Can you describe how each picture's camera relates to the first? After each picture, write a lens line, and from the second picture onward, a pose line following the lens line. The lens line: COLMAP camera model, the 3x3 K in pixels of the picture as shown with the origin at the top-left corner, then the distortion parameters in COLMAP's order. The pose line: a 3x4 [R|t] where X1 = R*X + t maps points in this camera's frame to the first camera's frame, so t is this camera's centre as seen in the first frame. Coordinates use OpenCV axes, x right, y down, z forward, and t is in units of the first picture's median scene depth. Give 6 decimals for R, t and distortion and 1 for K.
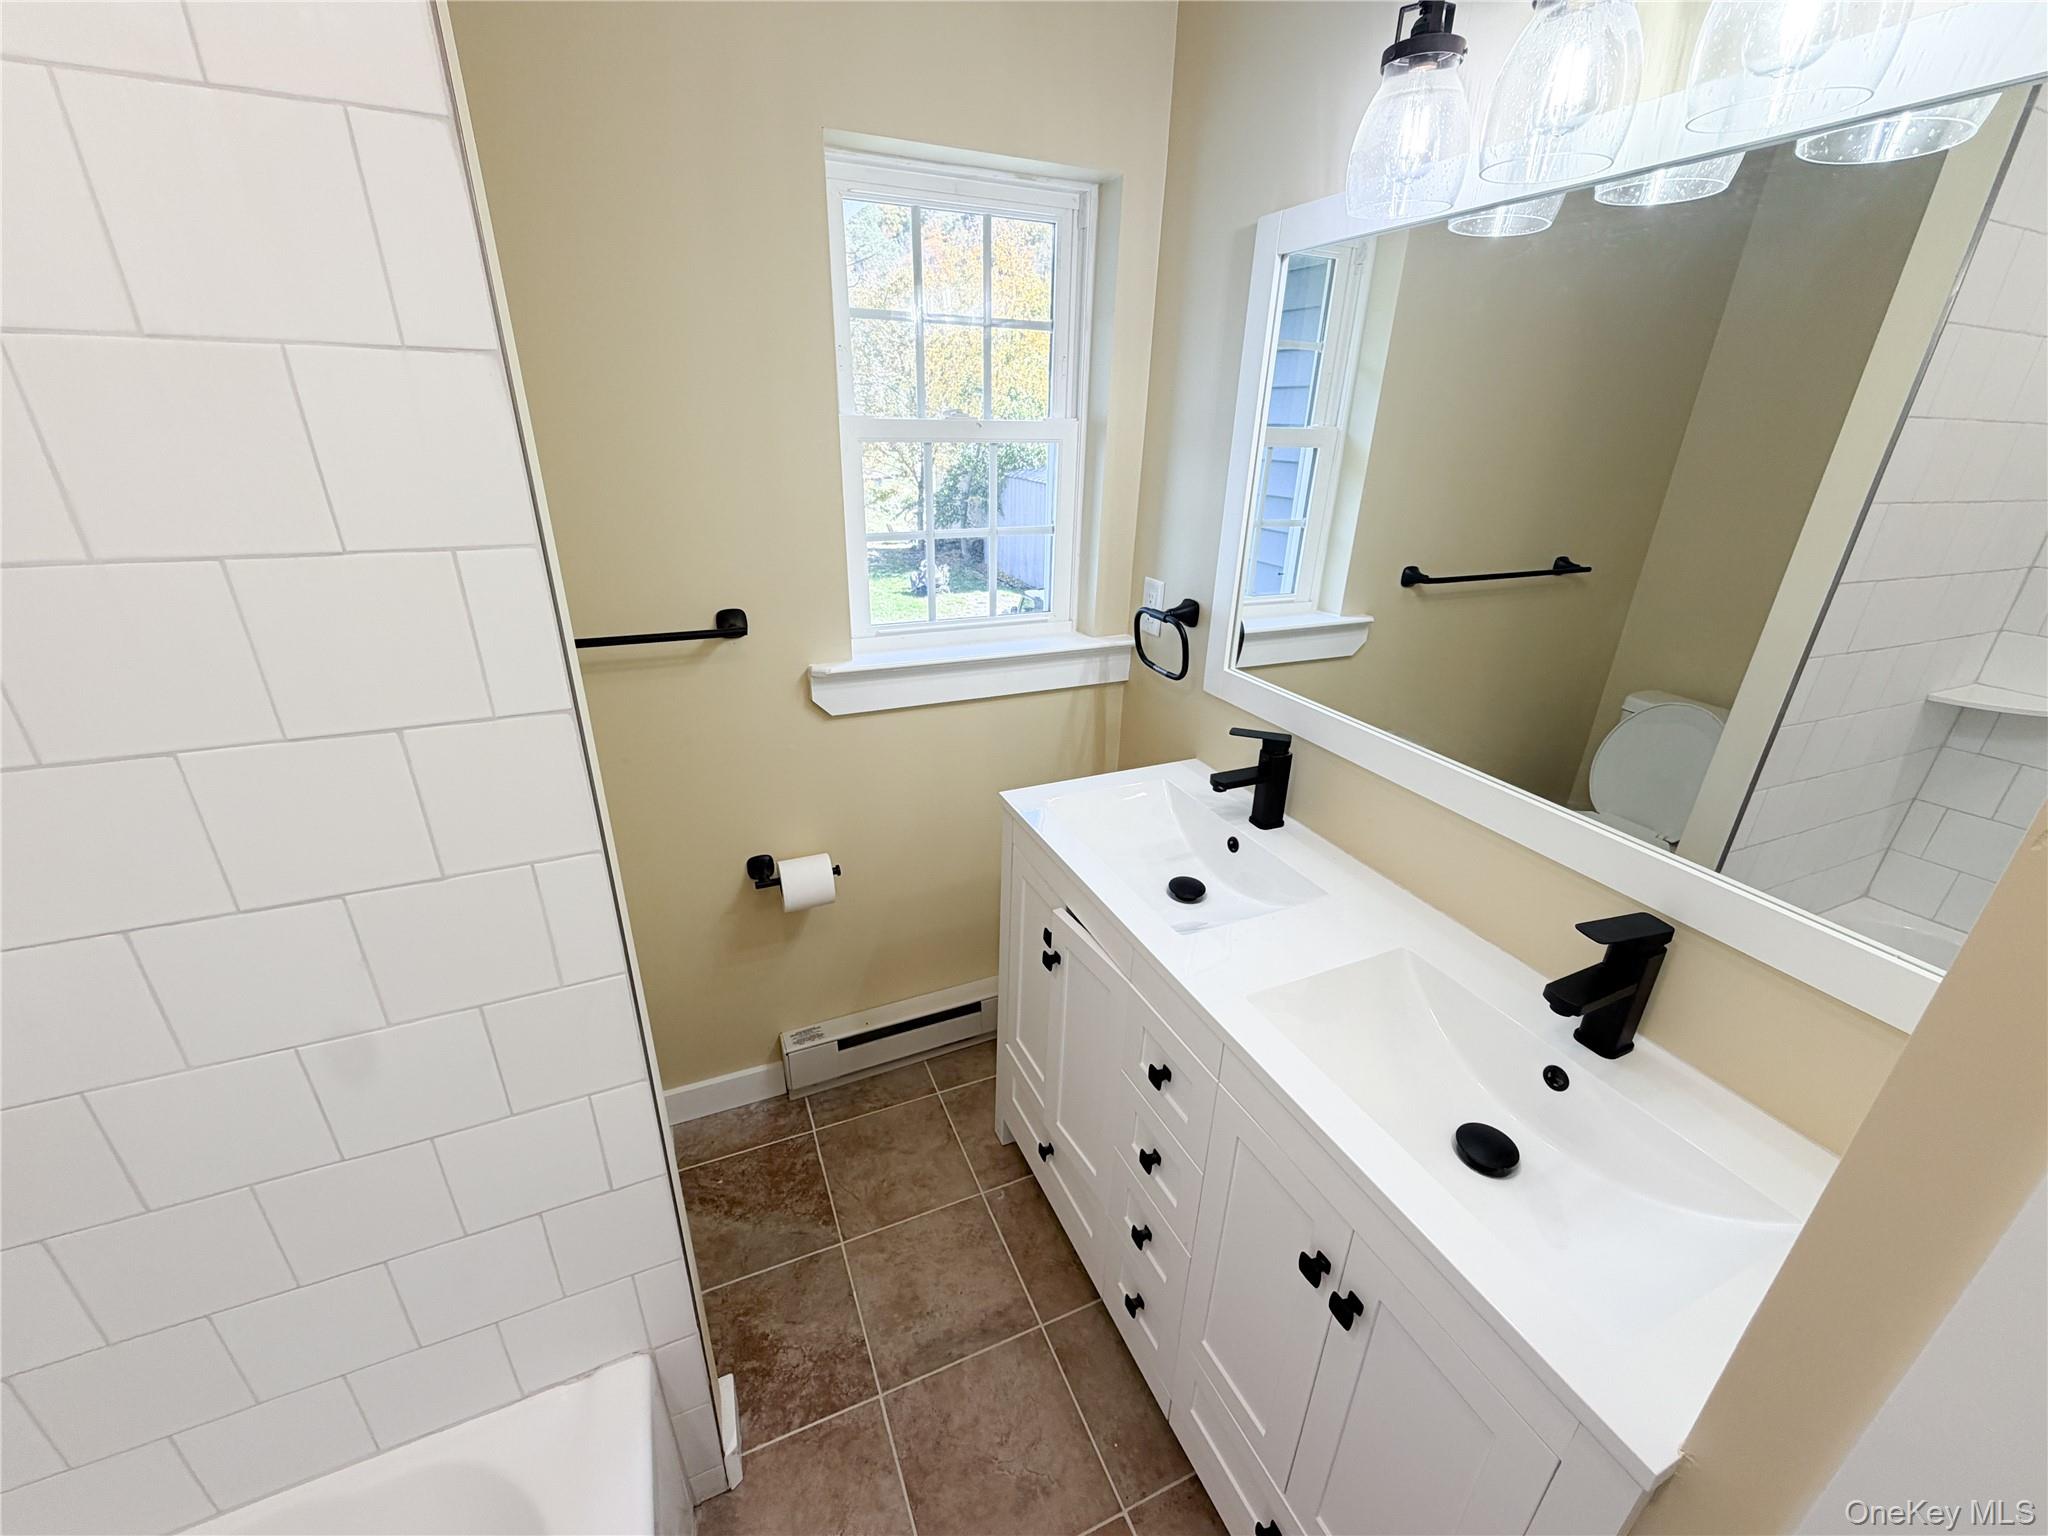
lens RADIAL K [[816.8, 0, 1023.6], [0, 816.8, 766.5], [0, 0, 1]] dist [-0.001382, 0.000221]
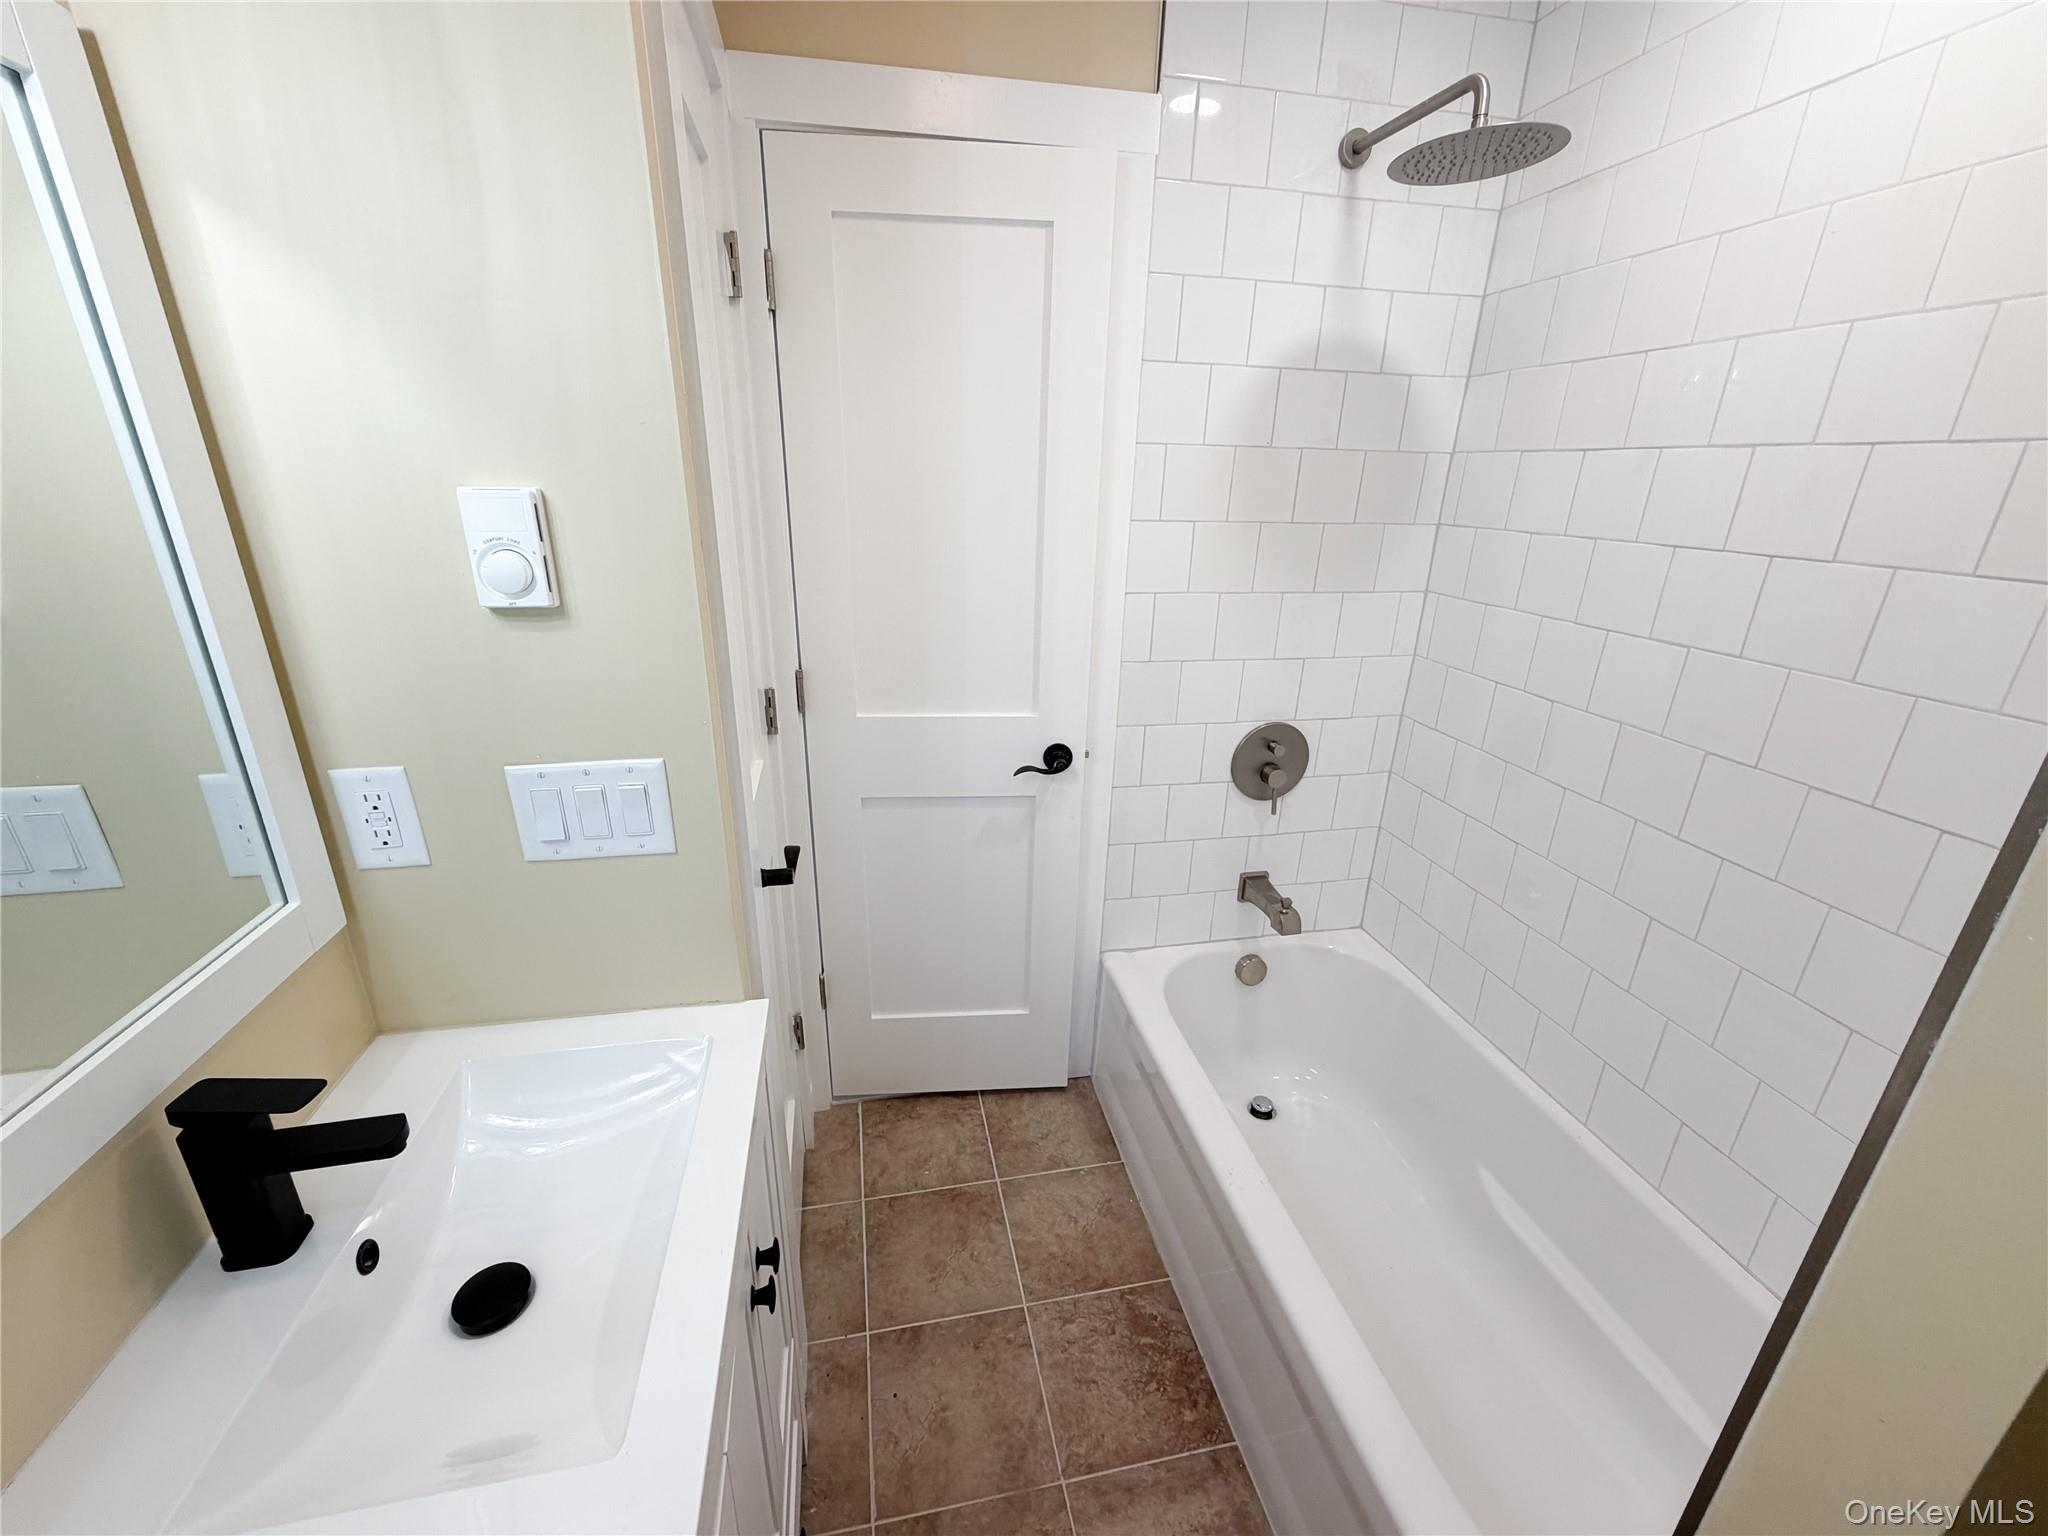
lens RADIAL K [[816.8, 0, 1026.3], [0, 816.8, 771.2], [0, 0, 1]] dist [-0.001382, 0.000221]
pose [[0.210501, -0.345698, 0.914430, -0.931626], [0.378227, 0.891344, 0.249903, -0.160882], [-0.901462, 0.293257, 0.318381, 0.417243]]
